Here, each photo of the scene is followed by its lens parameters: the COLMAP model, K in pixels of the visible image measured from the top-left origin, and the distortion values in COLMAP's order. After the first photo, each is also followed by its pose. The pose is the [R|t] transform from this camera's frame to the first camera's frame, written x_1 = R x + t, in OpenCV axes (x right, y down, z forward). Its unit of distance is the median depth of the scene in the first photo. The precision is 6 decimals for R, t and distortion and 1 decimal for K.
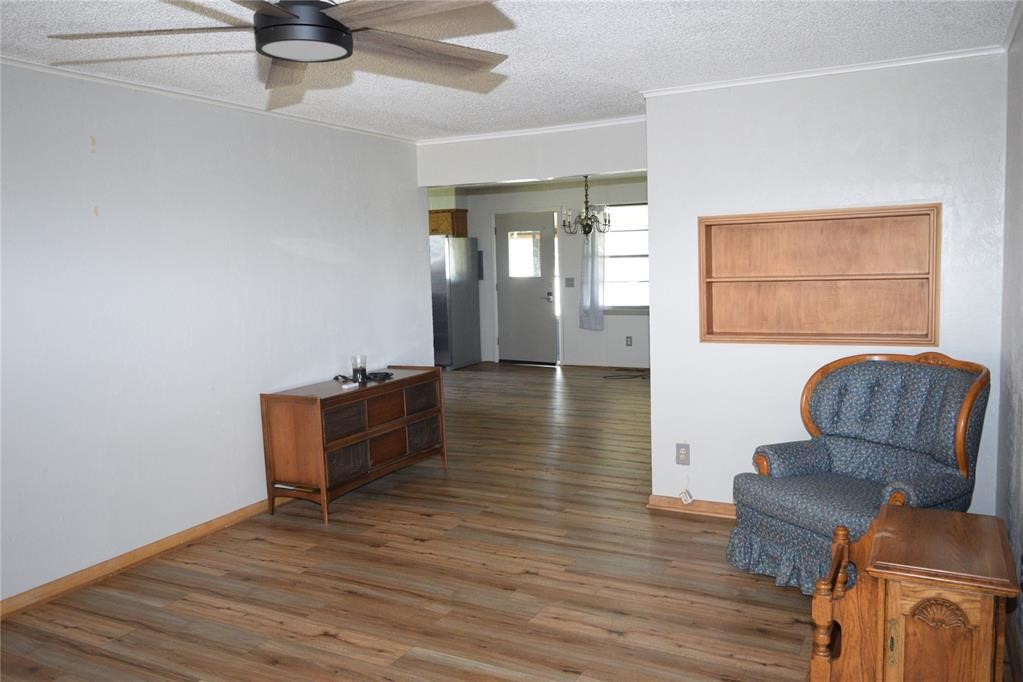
lens RADIAL K [[798.4, 0, 508.9], [0, 798.4, 338.8], [0, 0, 1]] dist [-0.010718, 0.002012]
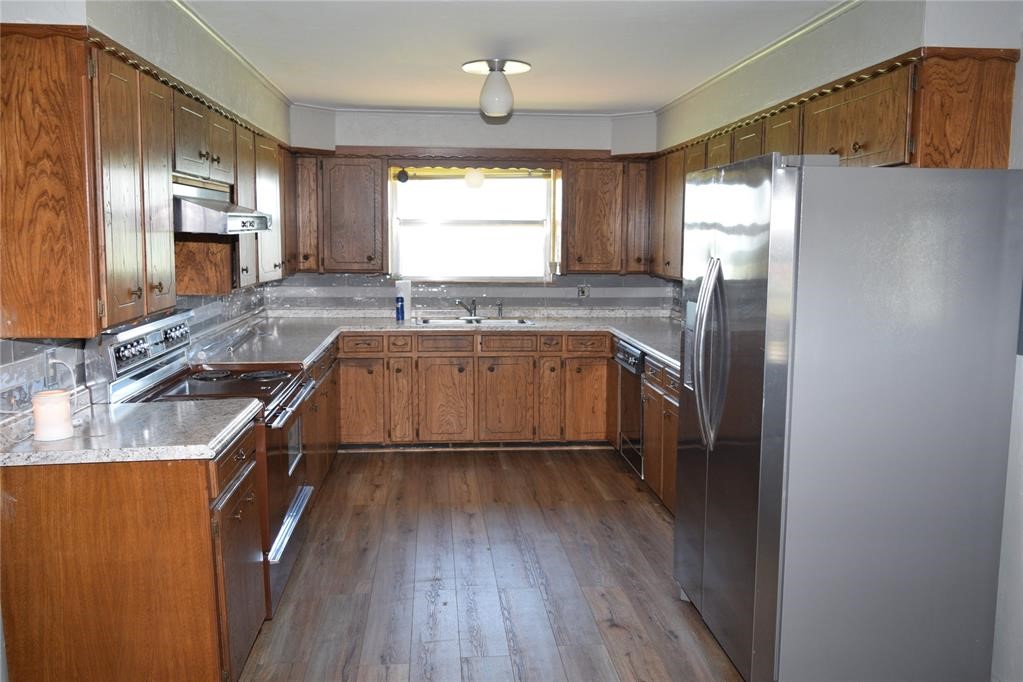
lens RADIAL K [[851.0, 0, 509.7], [0, 851.0, 337.3], [0, 0, 1]] dist [-0.008587, -0.003231]
pose [[0.544413, 0.128953, -0.828846, 0.085428], [-0.111039, 0.990496, 0.081169, -0.084398], [0.831436, 0.047845, 0.553557, 0.761886]]
